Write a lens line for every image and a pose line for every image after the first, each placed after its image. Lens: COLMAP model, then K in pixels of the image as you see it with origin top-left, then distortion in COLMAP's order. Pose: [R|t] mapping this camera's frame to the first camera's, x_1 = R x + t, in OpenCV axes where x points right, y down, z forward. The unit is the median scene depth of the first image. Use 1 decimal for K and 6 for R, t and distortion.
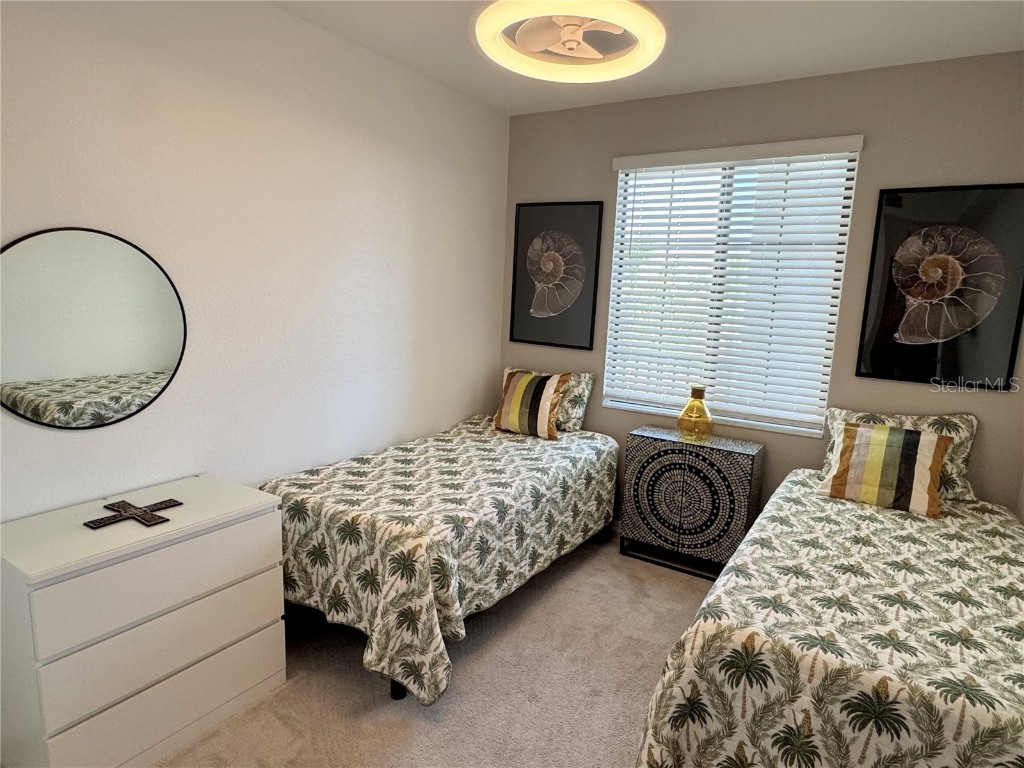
lens RADIAL K [[607.0, 0, 512.0], [0, 607.0, 384.0], [0, 0, 1]] dist [-0.006149, 0.001712]
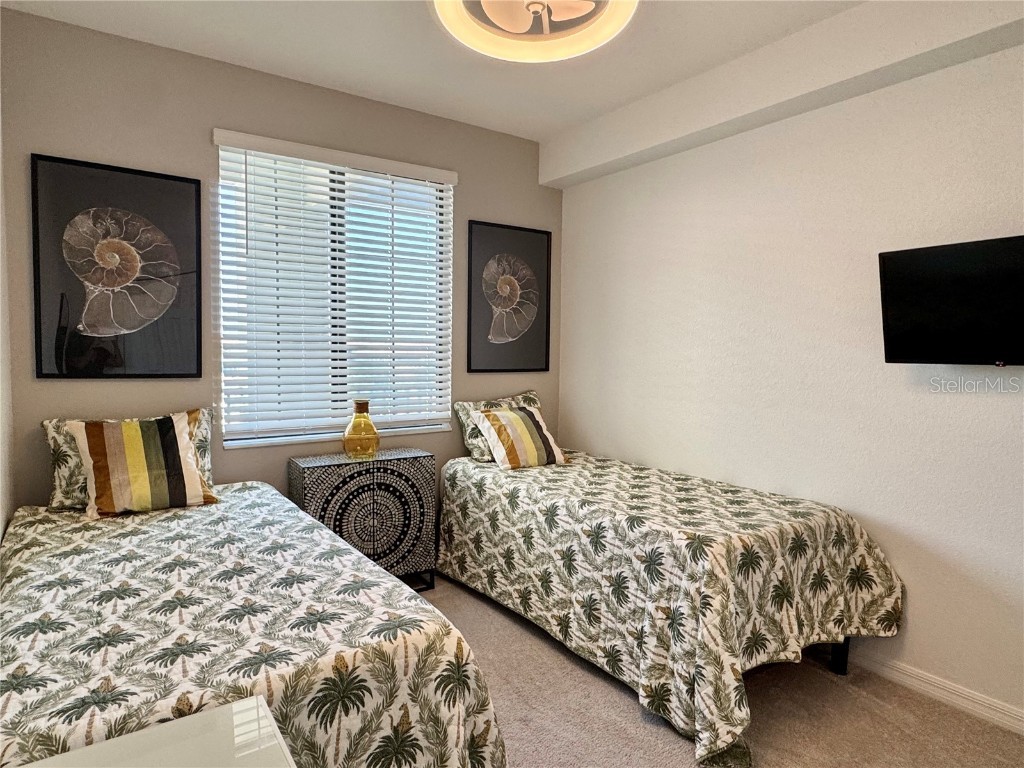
lens RADIAL K [[607.0, 0, 512.0], [0, 607.0, 384.0], [0, 0, 1]] dist [-0.006149, 0.001712]
pose [[0.394546, -0.092531, 0.914205, -0.472013], [0.149902, 0.988070, 0.035314, -0.019429], [-0.906567, 0.123108, 0.403709, 0.421049]]
